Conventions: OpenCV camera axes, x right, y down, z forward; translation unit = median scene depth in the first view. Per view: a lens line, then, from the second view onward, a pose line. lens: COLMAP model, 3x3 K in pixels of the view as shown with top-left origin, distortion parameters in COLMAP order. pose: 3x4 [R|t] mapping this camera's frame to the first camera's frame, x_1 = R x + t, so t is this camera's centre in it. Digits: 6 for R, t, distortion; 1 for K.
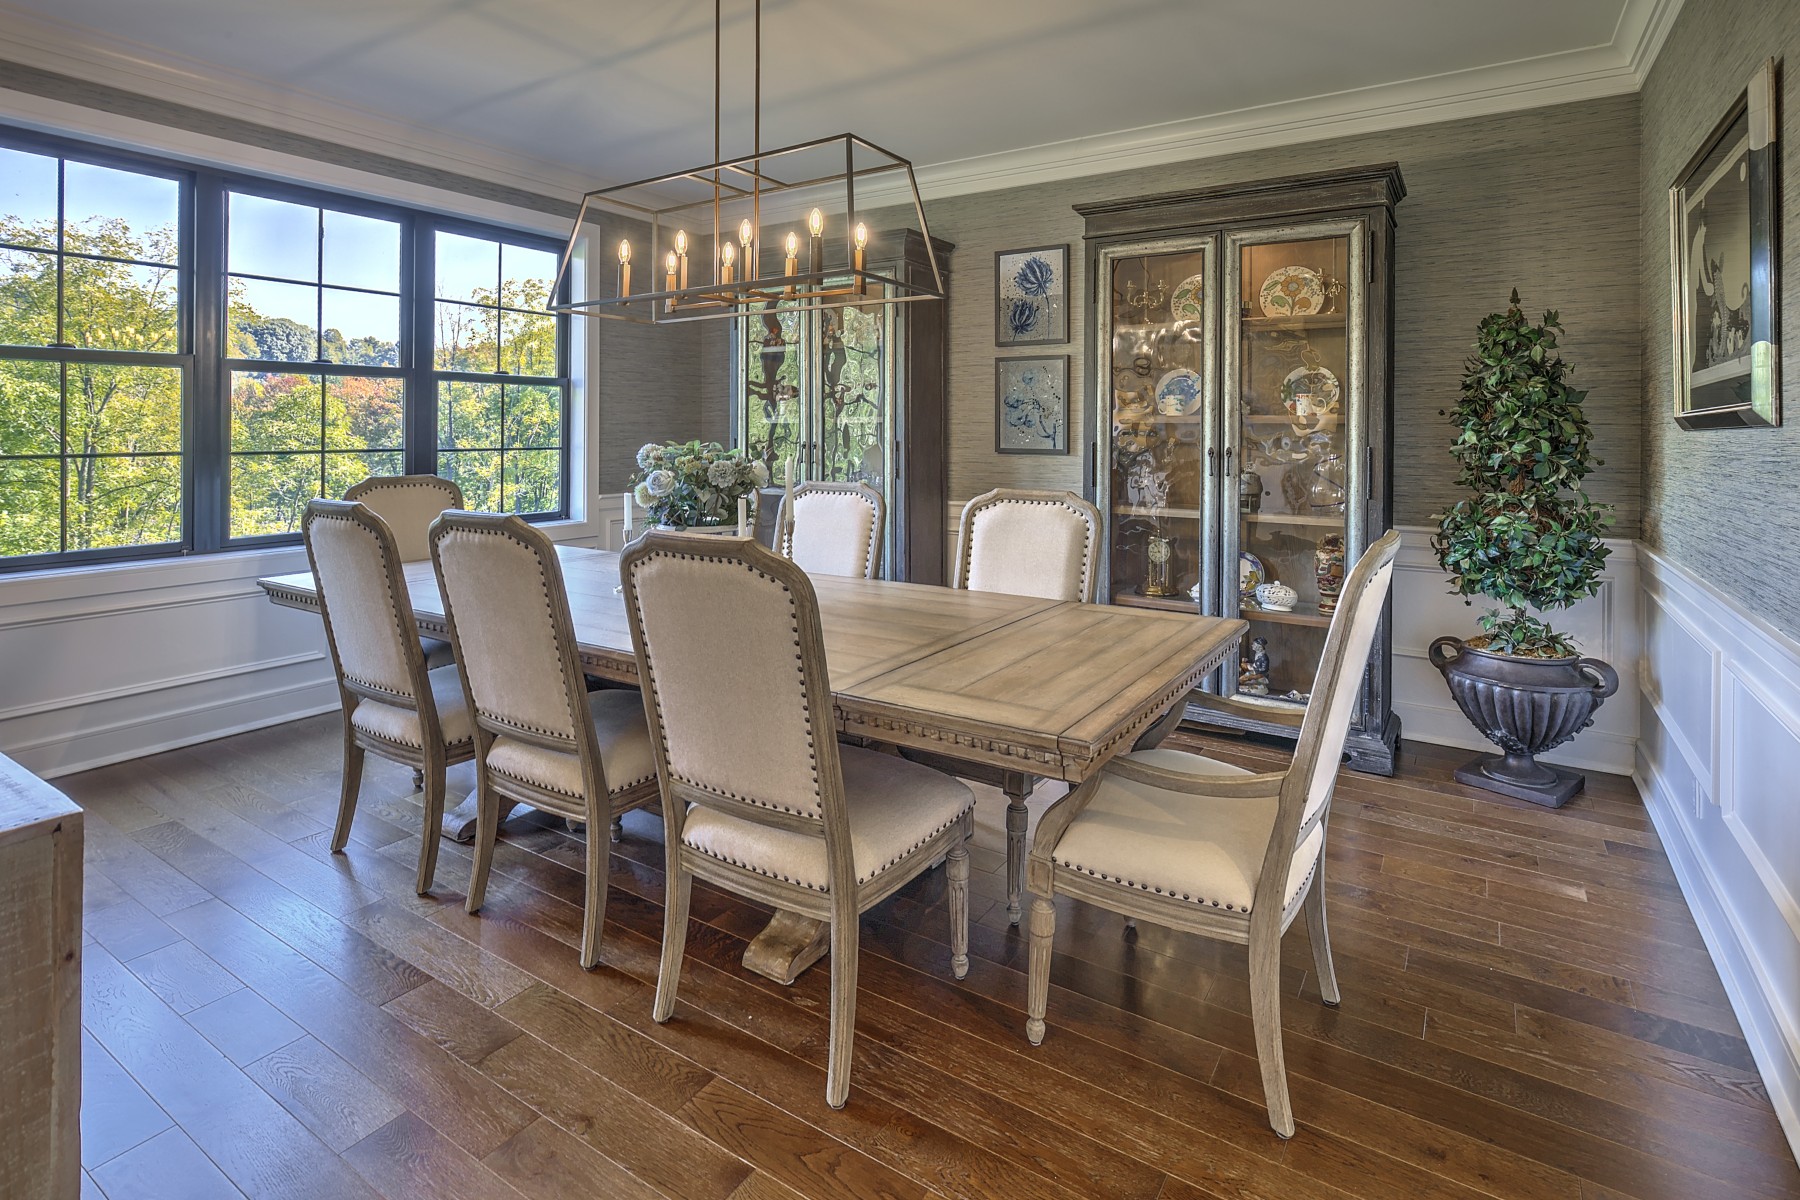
lens RADIAL K [[895.0, 0, 895.4], [0, 895.0, 444.4], [0, 0, 1]] dist [-0.003457, 0.000072]
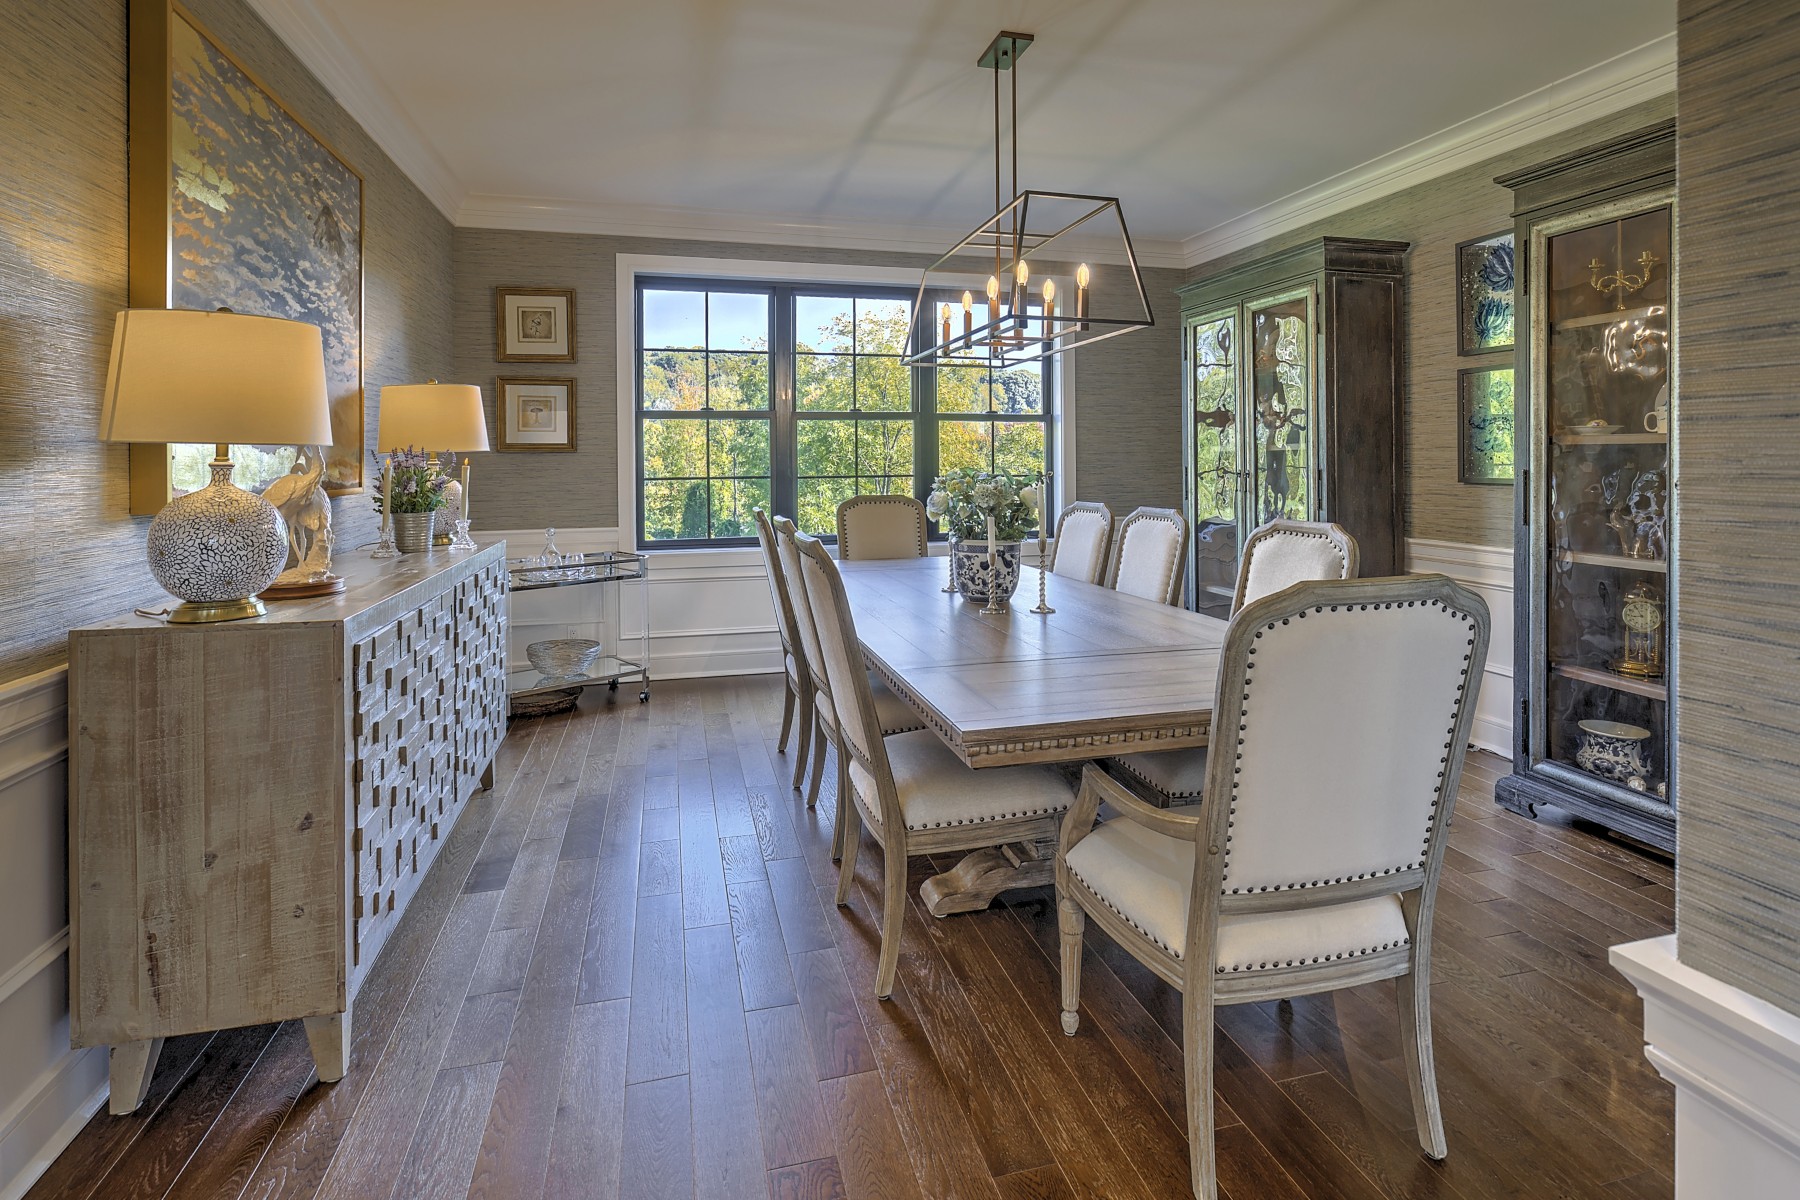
lens RADIAL K [[875.9, 0, 899.6], [0, 875.9, 490.2], [0, 0, 1]] dist [-0.002120, 0.000319]
pose [[0.750429, 0.014915, -0.660783, 0.325667], [-0.003097, 0.999814, 0.019049, 0.002692], [0.660944, -0.012248, 0.750335, 0.044192]]
